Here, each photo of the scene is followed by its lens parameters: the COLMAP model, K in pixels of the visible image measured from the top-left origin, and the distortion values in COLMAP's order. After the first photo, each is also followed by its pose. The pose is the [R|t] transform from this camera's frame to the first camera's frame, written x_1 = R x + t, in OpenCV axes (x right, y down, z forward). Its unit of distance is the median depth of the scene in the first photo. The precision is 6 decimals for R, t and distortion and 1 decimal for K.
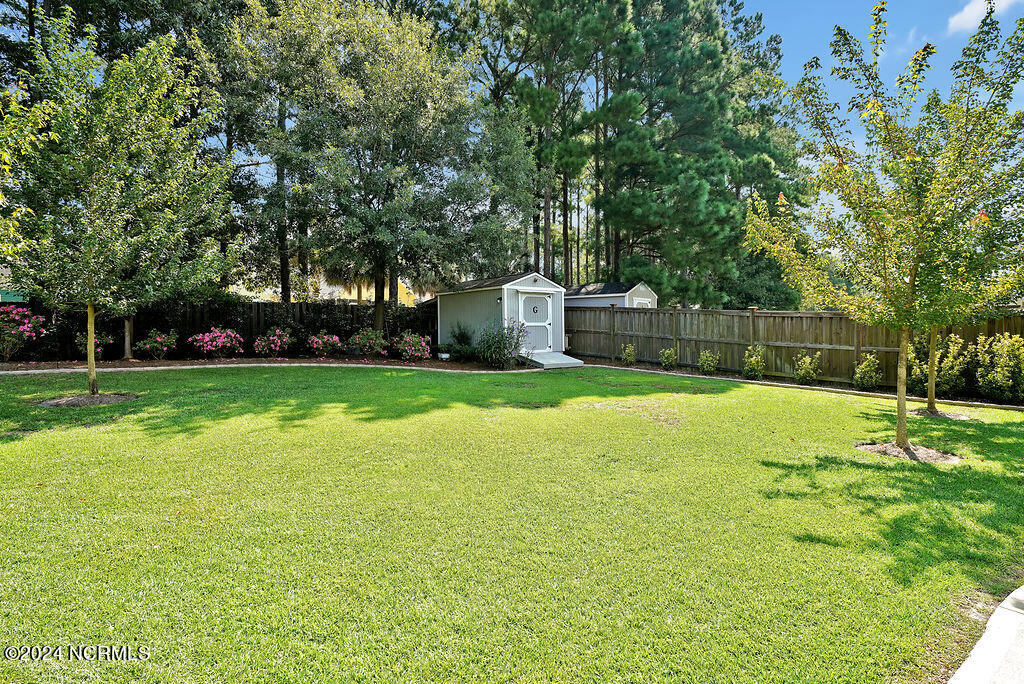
lens RADIAL K [[514.6, 0, 512.0], [0, 514.6, 342.0], [0, 0, 1]] dist [-0.017037, 0.001037]
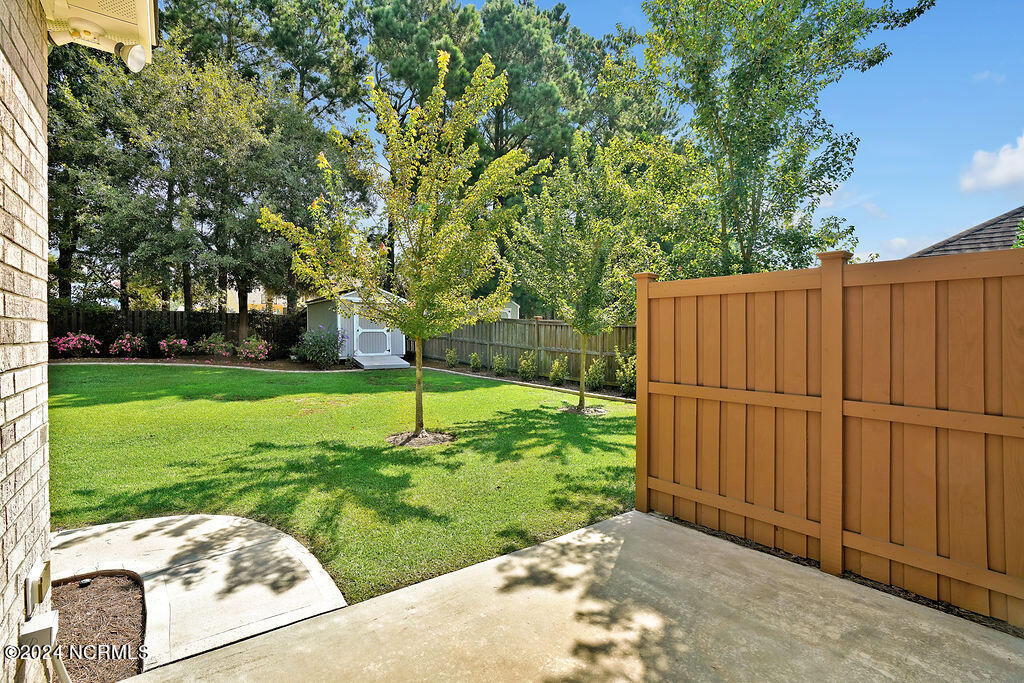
lens RADIAL K [[478.7, 0, 512.7], [0, 478.7, 339.0], [0, 0, 1]] dist [-0.068858, 0.027857]
pose [[0.999751, 0.005375, -0.021672, 0.460199], [-0.005716, 0.999860, -0.015701, -0.001404], [0.021585, 0.015821, 0.999642, -0.057287]]
